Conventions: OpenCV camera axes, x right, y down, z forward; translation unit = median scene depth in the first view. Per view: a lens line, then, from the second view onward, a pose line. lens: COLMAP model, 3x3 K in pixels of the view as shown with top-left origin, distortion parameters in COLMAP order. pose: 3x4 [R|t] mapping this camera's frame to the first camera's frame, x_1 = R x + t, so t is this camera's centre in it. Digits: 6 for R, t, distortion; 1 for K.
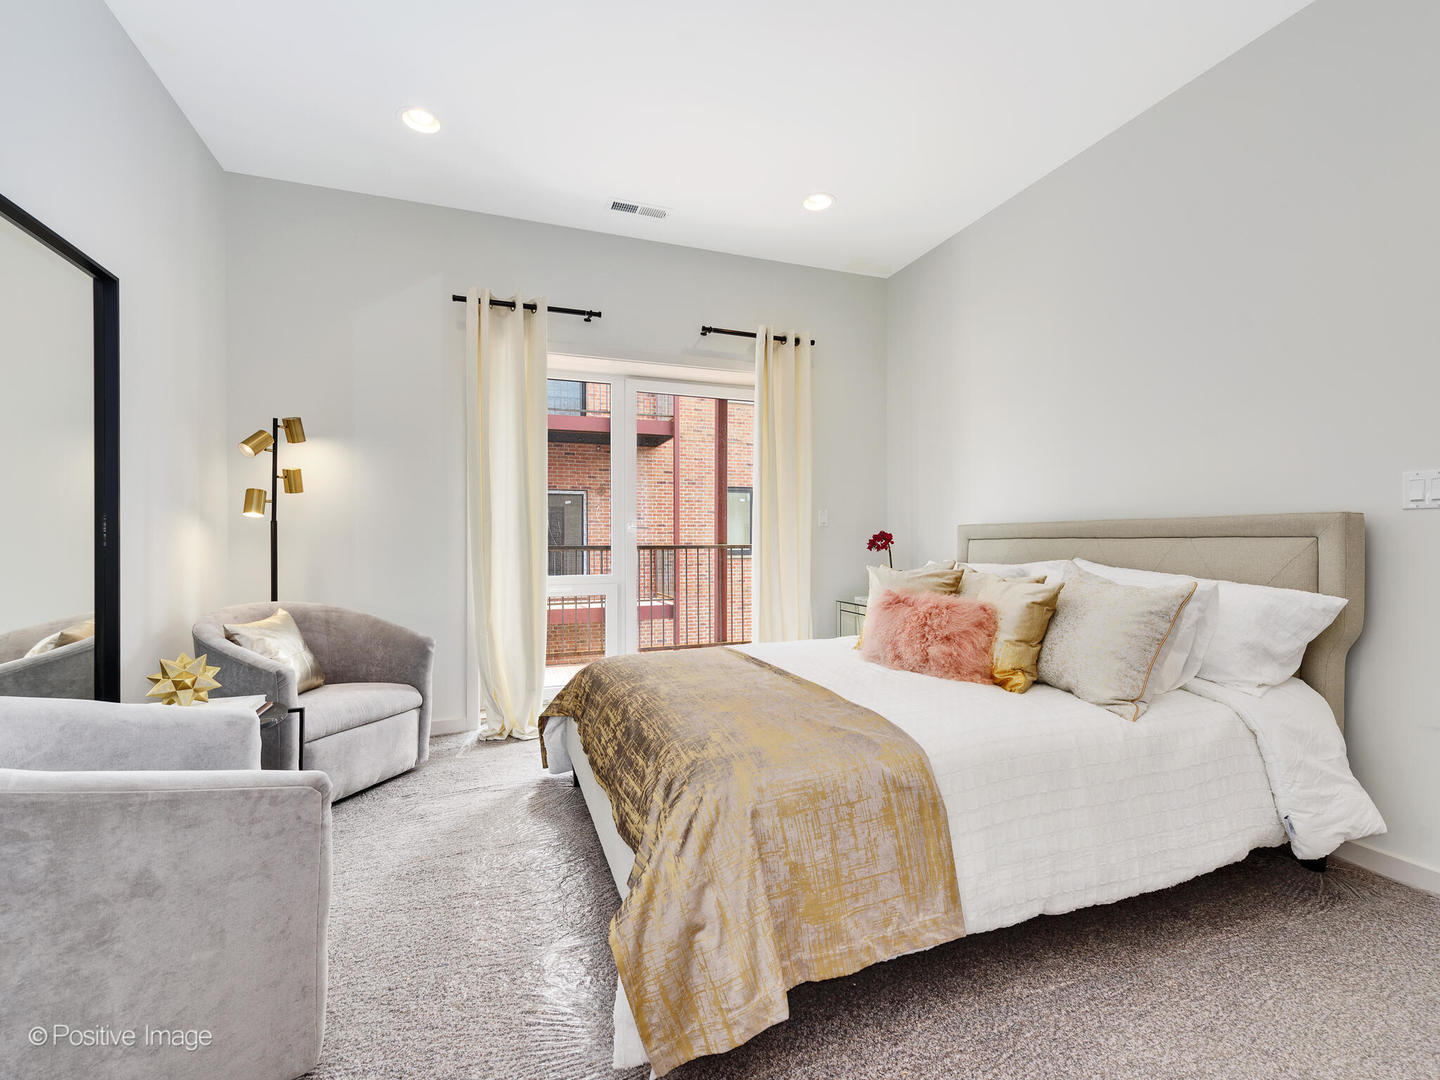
lens RADIAL K [[587.9, 0, 724.3], [0, 587.9, 533.5], [0, 0, 1]] dist [-0.001366, 0.000041]
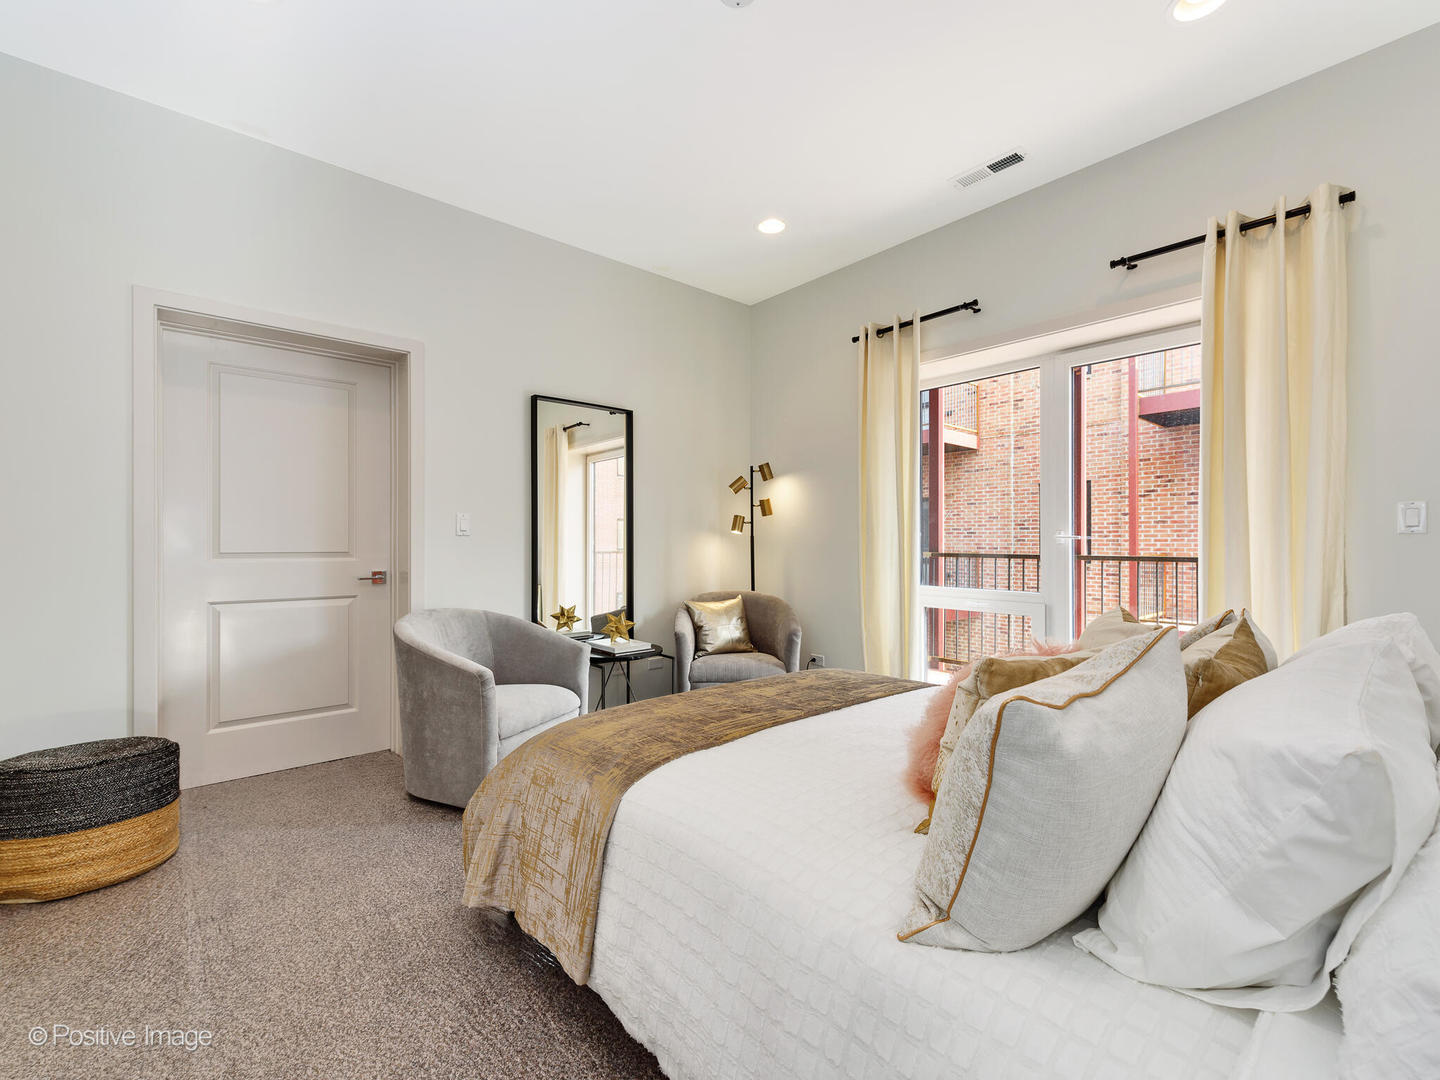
lens RADIAL K [[587.9, 0, 724.5], [0, 587.9, 544.4], [0, 0, 1]] dist [-0.001366, 0.000041]
pose [[0.409735, 0.015133, -0.912079, 0.536140], [0.021747, 0.999416, 0.026352, -0.038689], [0.911945, -0.030632, 0.409167, 0.310608]]
